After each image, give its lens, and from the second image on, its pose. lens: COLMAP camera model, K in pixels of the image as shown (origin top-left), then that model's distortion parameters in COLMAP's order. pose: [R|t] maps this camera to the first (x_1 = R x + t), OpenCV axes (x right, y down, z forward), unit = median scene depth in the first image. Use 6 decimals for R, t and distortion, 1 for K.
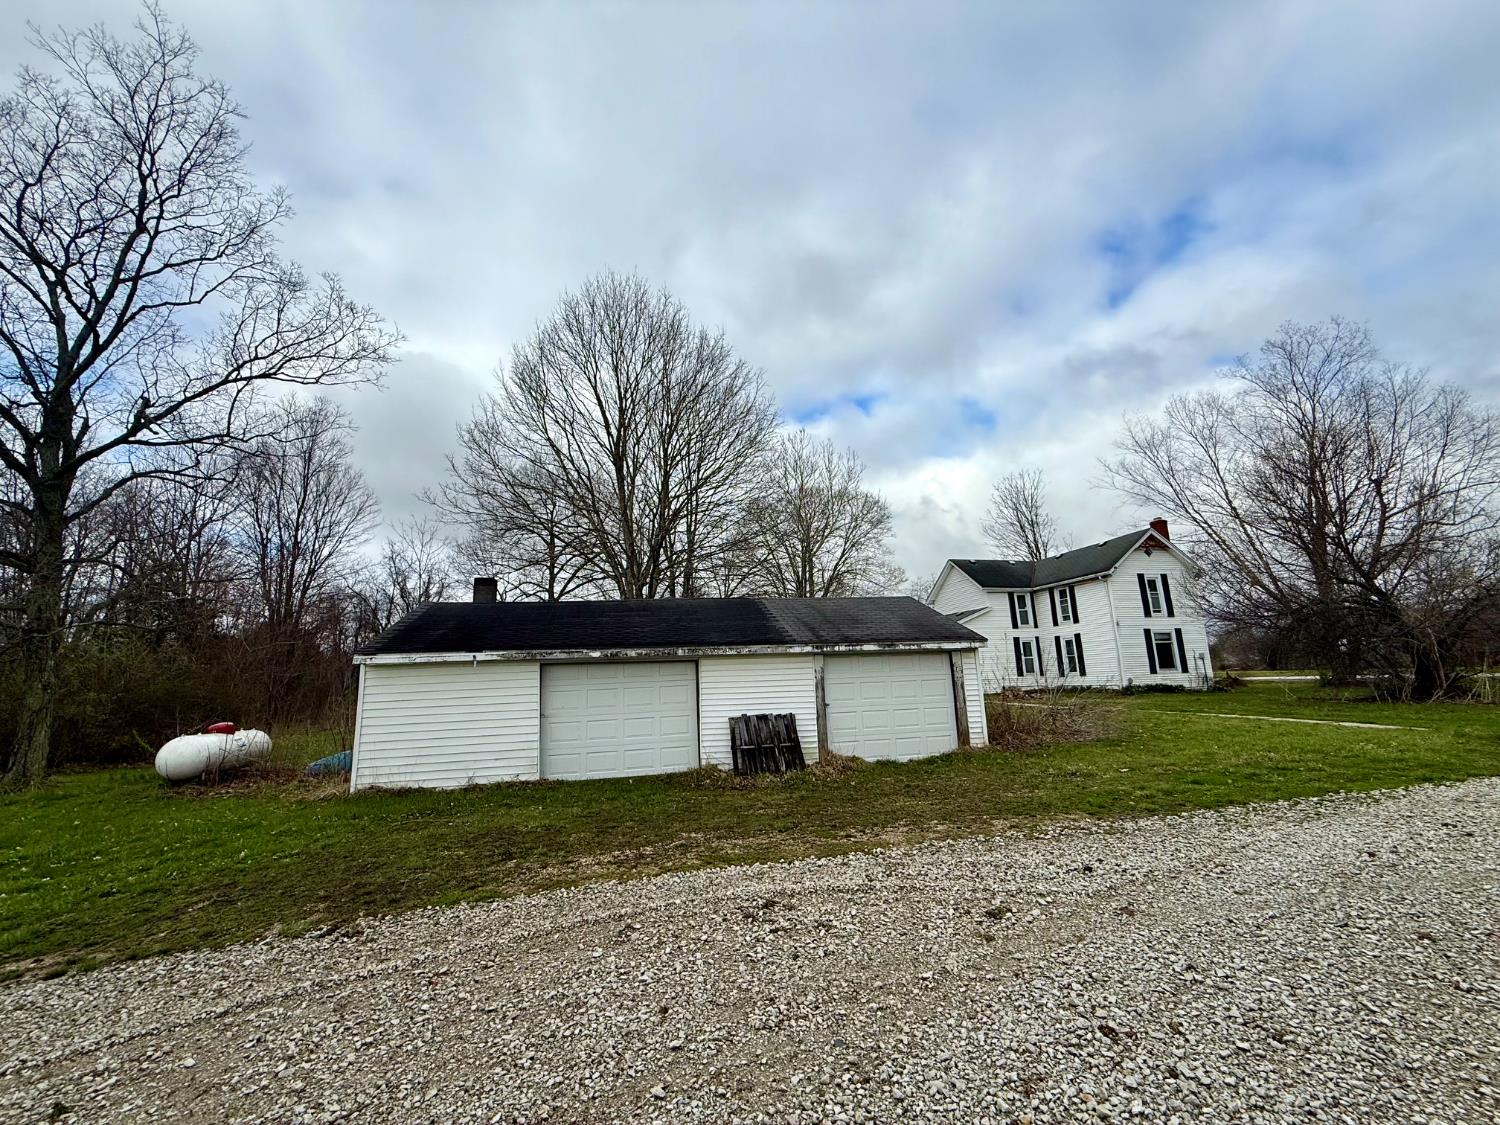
lens RADIAL K [[594.7, 0, 743.4], [0, 594.7, 561.6], [0, 0, 1]] dist [0.000781, 0.000338]
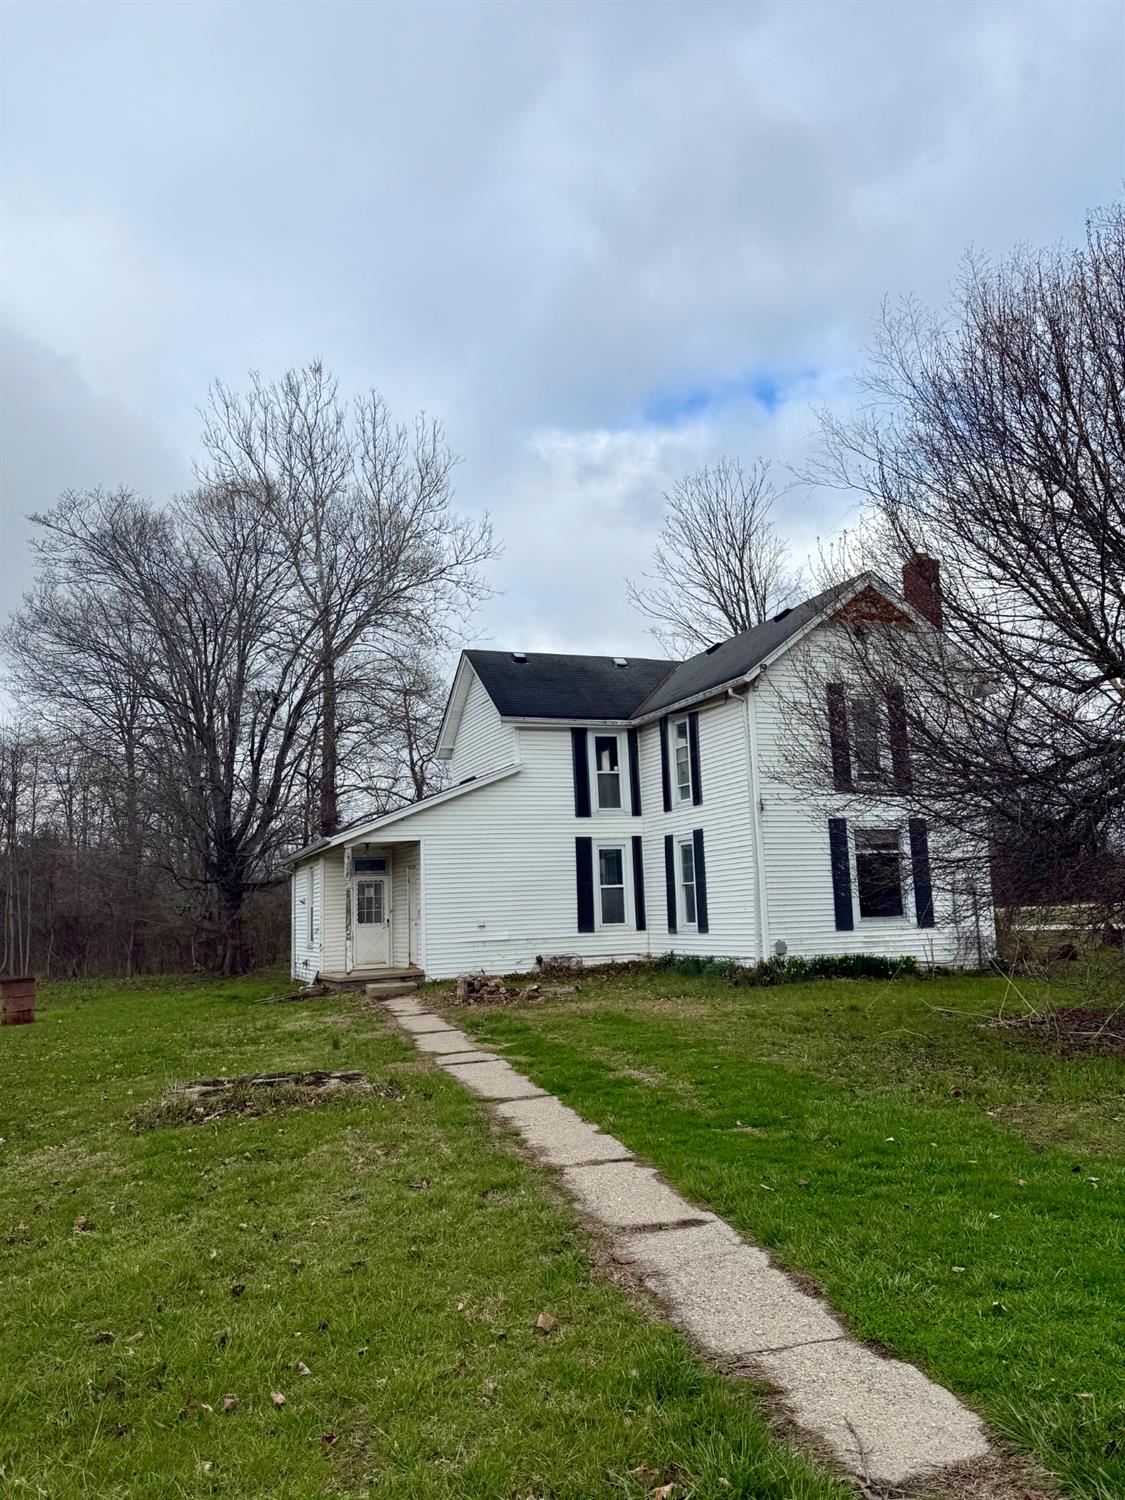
lens RADIAL K [[1128.3, 0, 568.0], [0, 1128.3, 764.0], [0, 0, 1]] dist [0.195869, -0.000025]
pose [[0.991003, 0.012246, 0.133275, 0.367062], [-0.021043, 0.997676, 0.064801, 0.027042], [-0.132172, -0.067023, 0.988958, 0.241020]]
